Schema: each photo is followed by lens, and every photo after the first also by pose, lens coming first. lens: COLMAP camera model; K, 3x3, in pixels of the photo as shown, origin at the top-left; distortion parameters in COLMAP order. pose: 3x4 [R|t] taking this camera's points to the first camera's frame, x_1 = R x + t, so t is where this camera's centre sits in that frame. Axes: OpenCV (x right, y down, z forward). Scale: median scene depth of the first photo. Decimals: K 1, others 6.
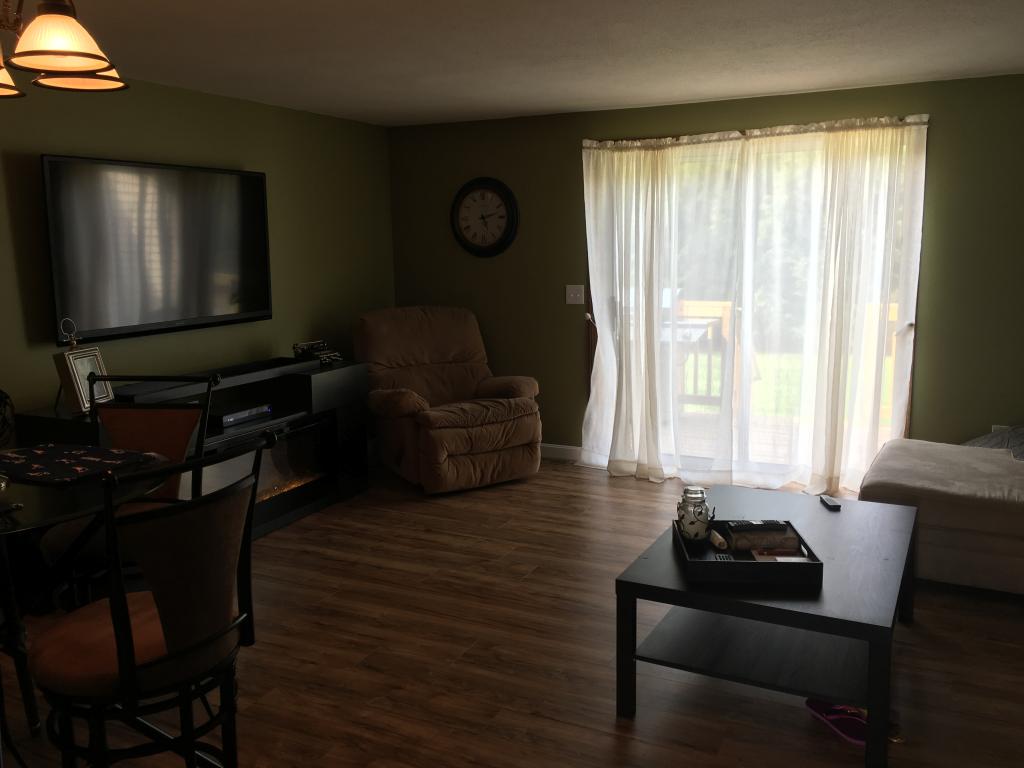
lens RADIAL K [[898.4, 0, 512.0], [0, 898.4, 384.0], [0, 0, 1]] dist [0.085408, -0.129643]
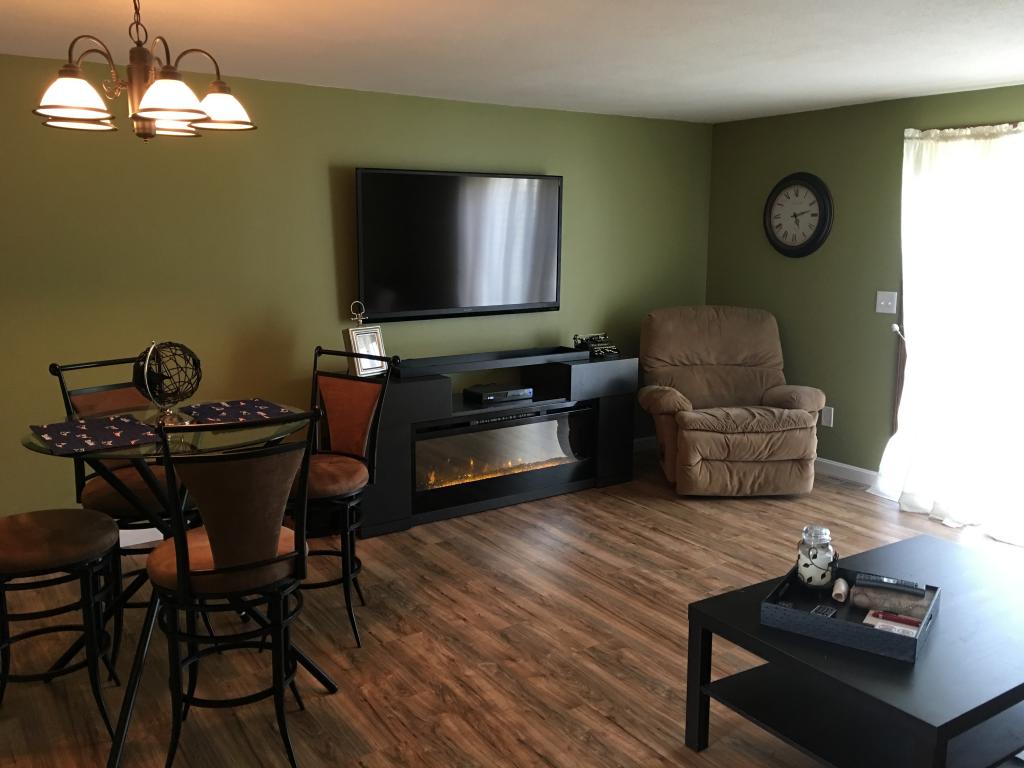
lens RADIAL K [[898.4, 0, 512.0], [0, 898.4, 384.0], [0, 0, 1]] dist [0.085408, -0.129643]
pose [[0.858056, 0.101991, -0.503326, 0.233347], [-0.095003, 0.994689, 0.039598, -0.021156], [0.504692, 0.013841, 0.863189, 0.038581]]
